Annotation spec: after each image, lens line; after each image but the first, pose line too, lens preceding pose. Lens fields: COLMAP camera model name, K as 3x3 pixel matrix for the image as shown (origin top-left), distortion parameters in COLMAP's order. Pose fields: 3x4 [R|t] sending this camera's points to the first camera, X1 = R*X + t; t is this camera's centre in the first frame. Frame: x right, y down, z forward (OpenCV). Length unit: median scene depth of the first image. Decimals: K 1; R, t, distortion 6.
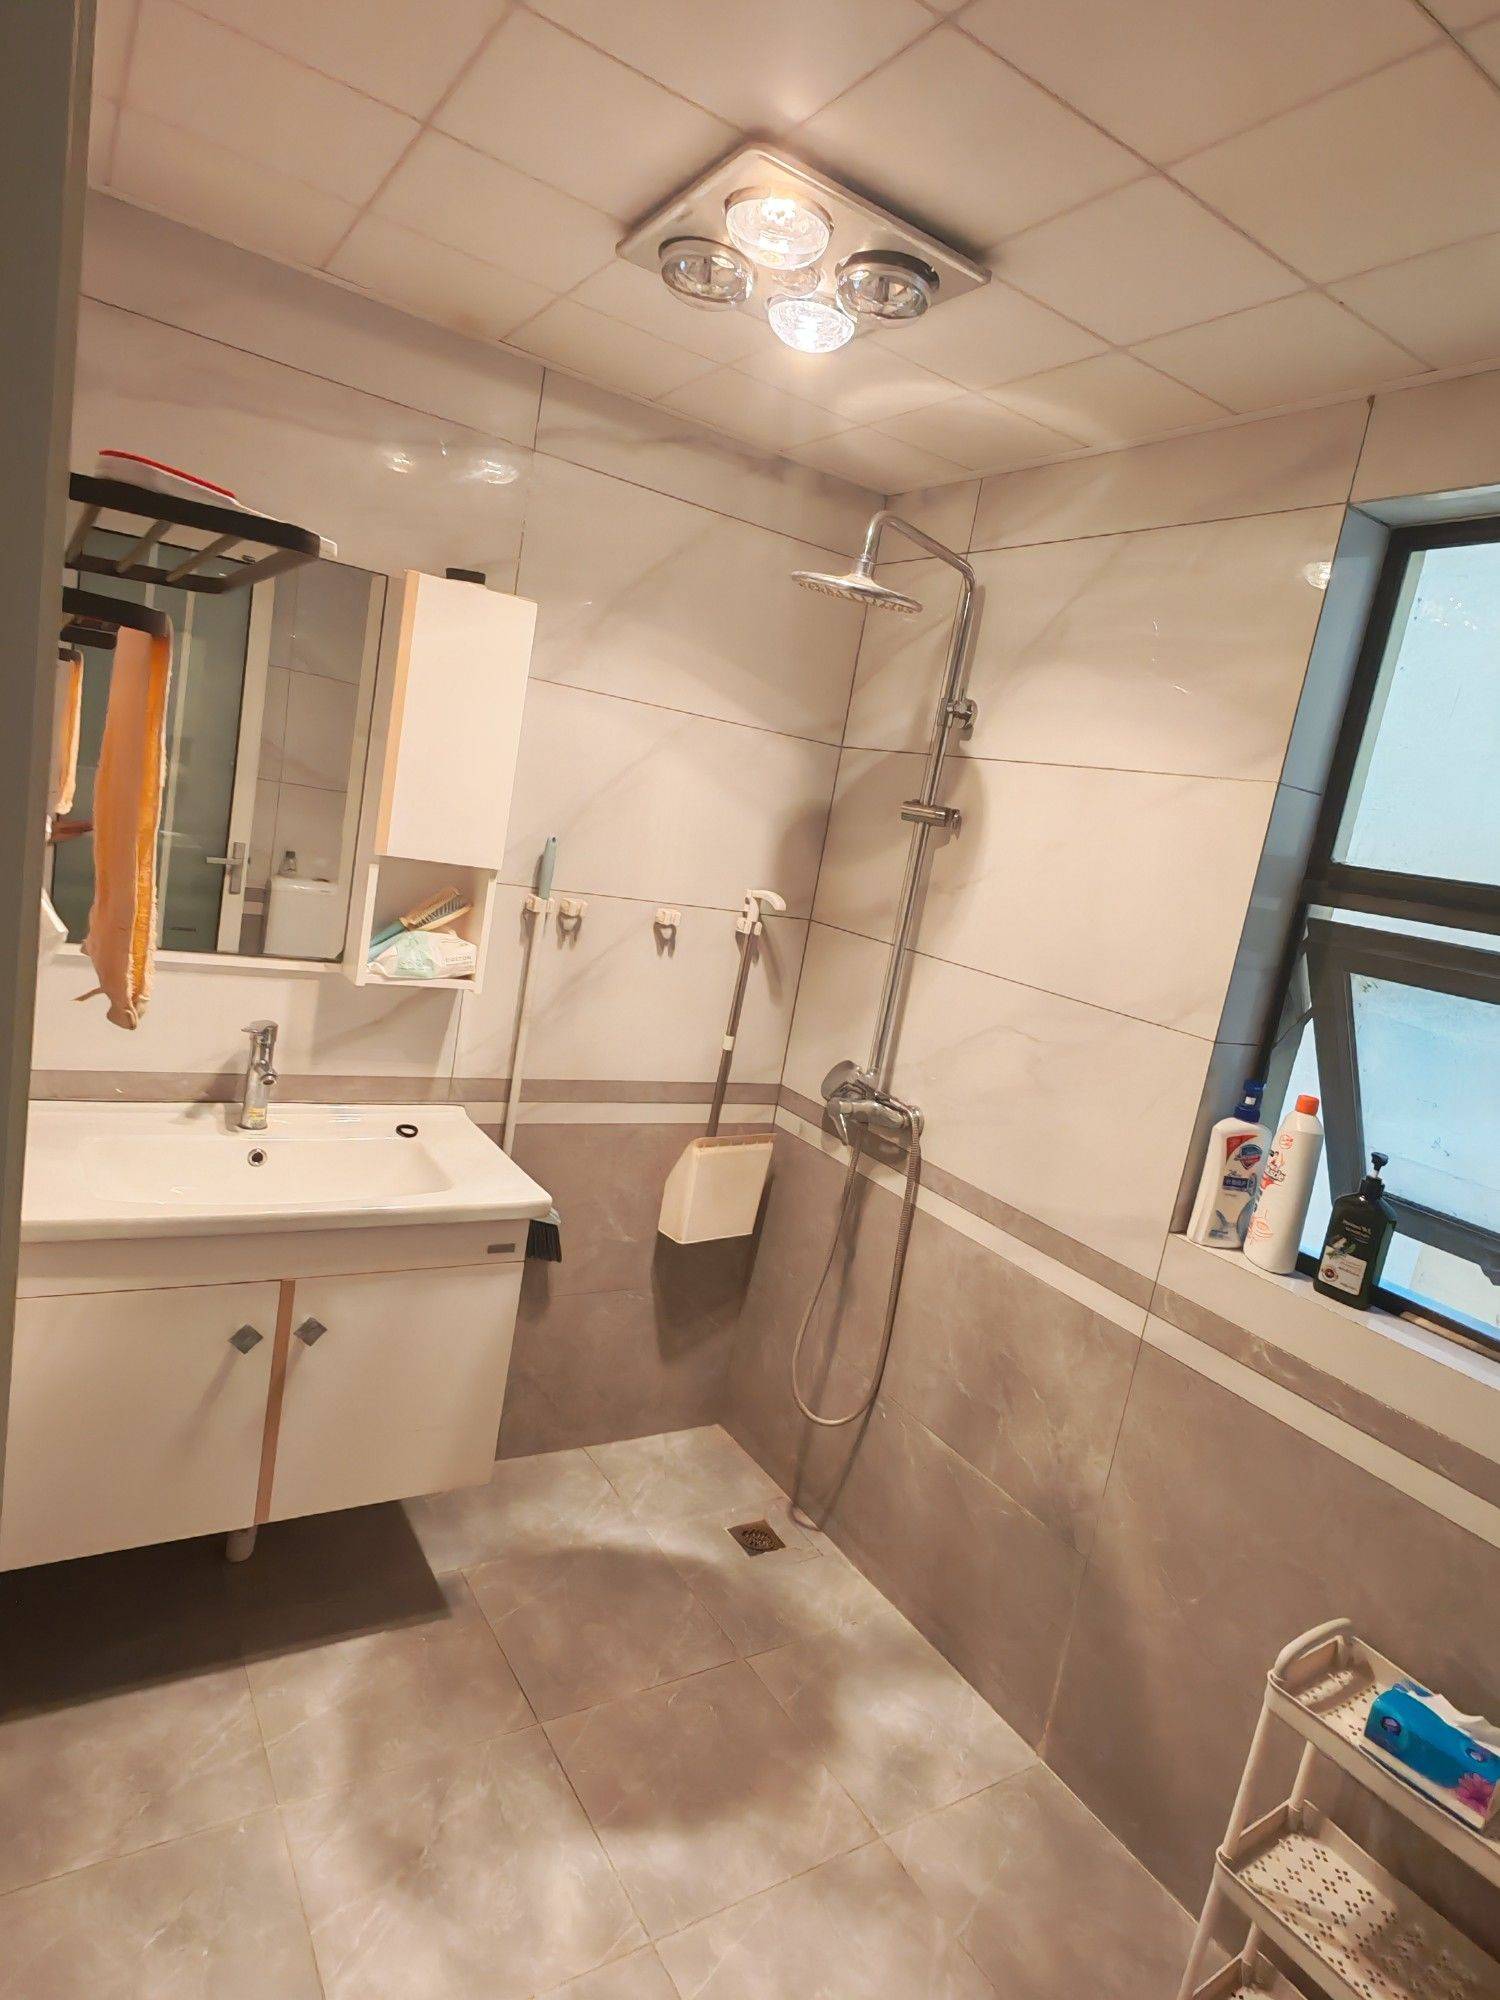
lens RADIAL K [[1148.7, 0, 747.9], [0, 1148.7, 1000.6], [0, 0, 1]] dist [-0.005727, 0.005328]
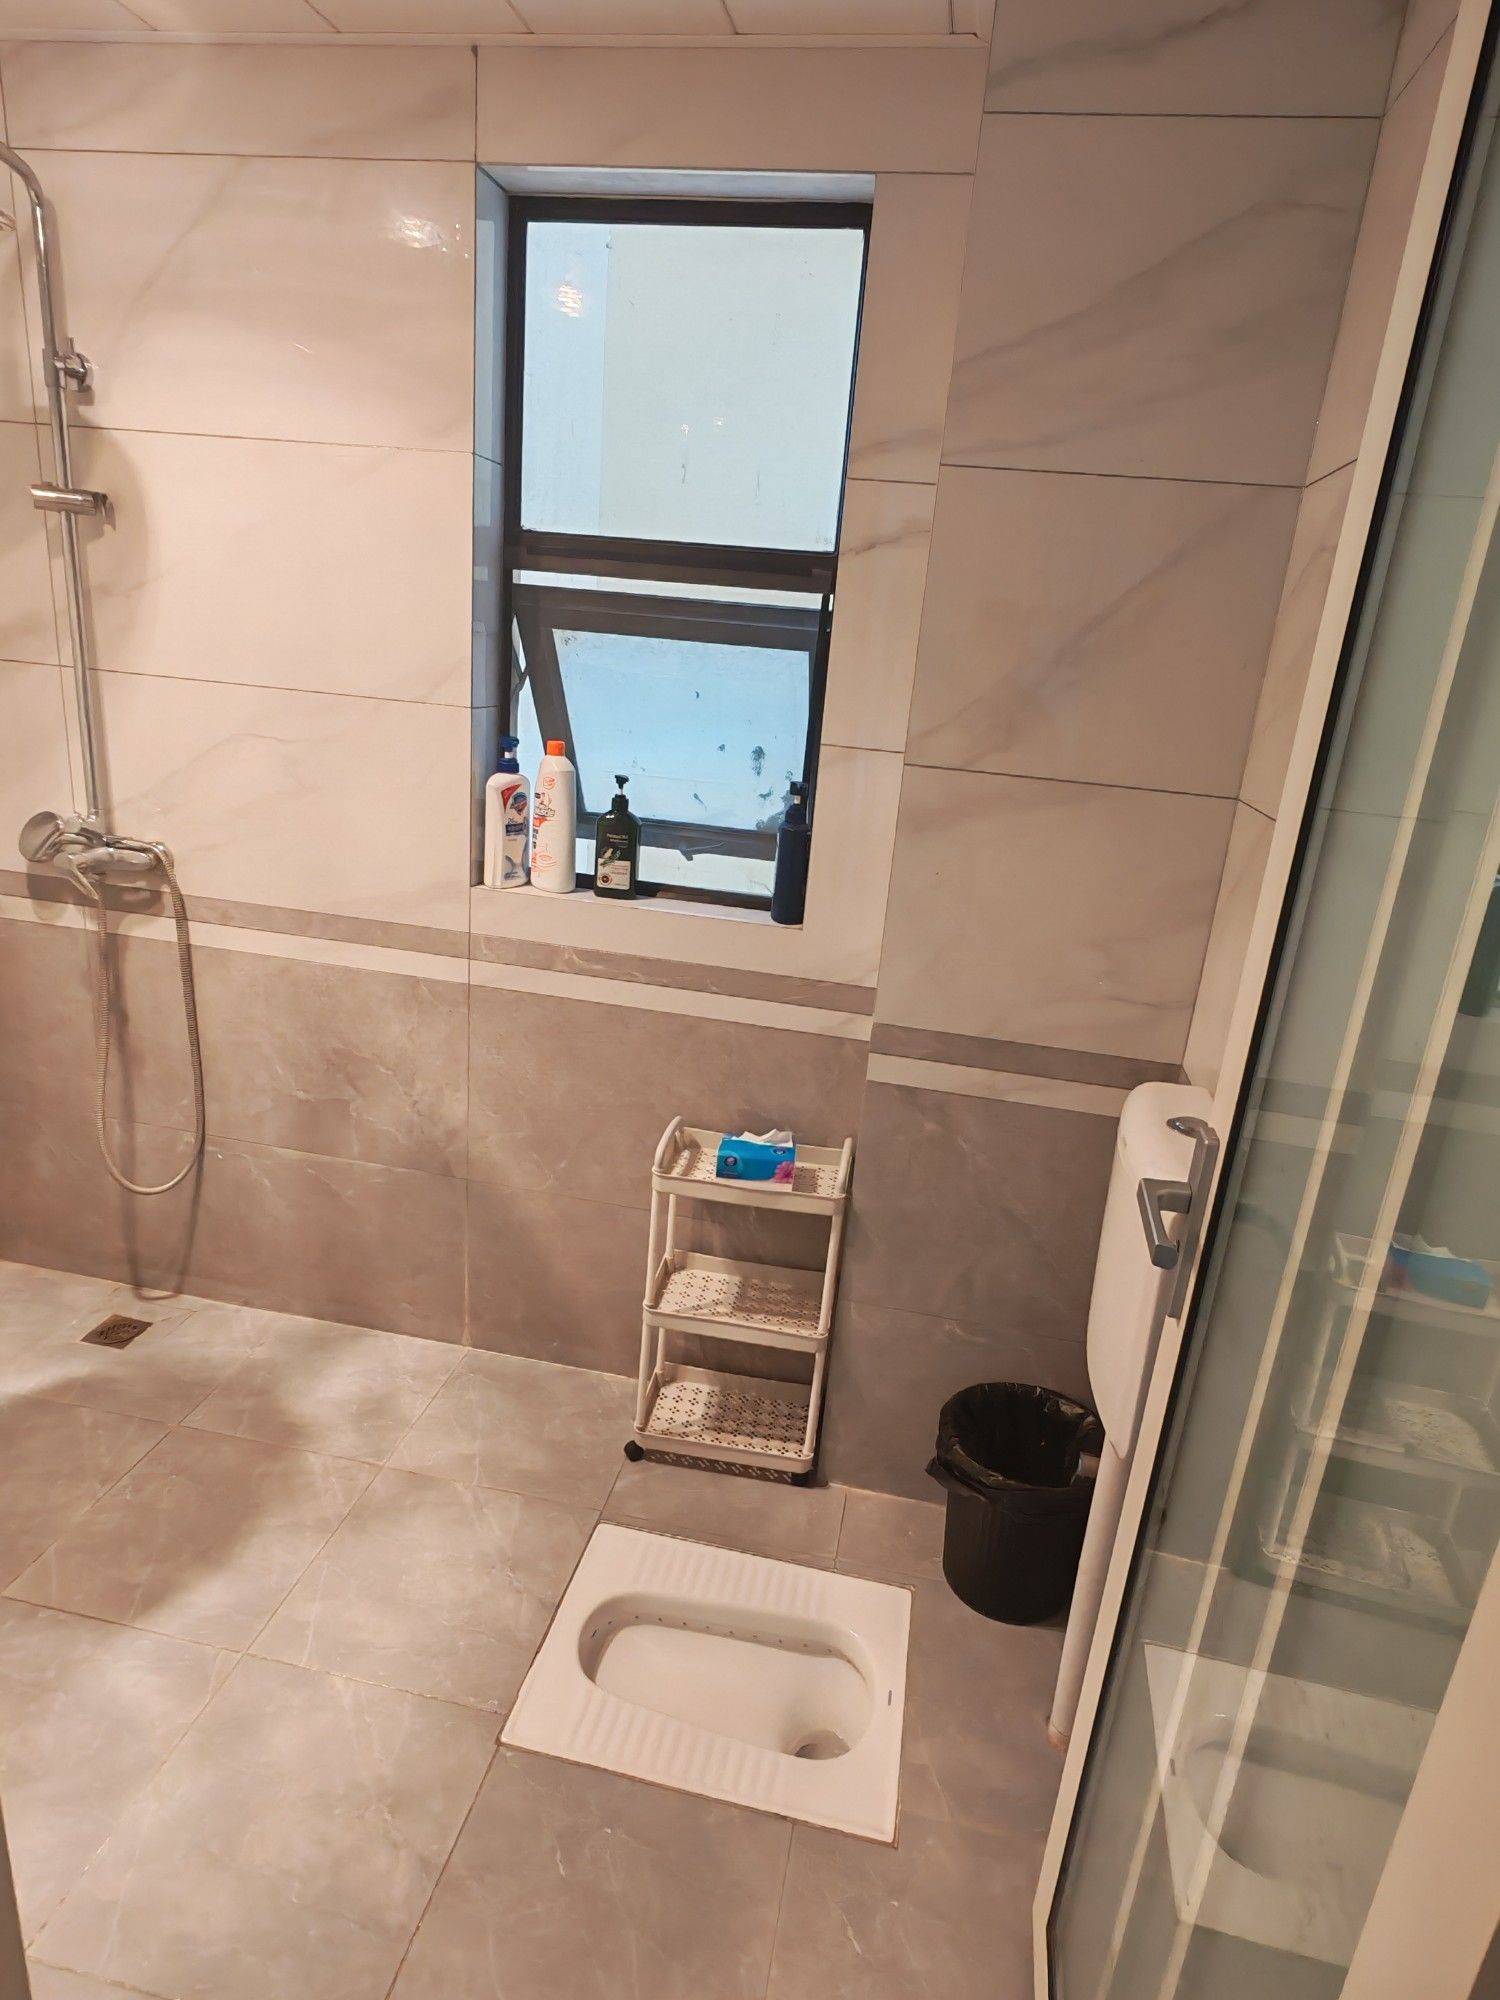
lens RADIAL K [[1148.7, 0, 761.9], [0, 1148.7, 1008.6], [0, 0, 1]] dist [-0.005727, 0.005328]
pose [[0.683516, -0.328426, 0.651876, -0.209003], [0.151425, 0.937431, 0.313518, 0.003089], [-0.714057, -0.115584, 0.690481, -0.002097]]
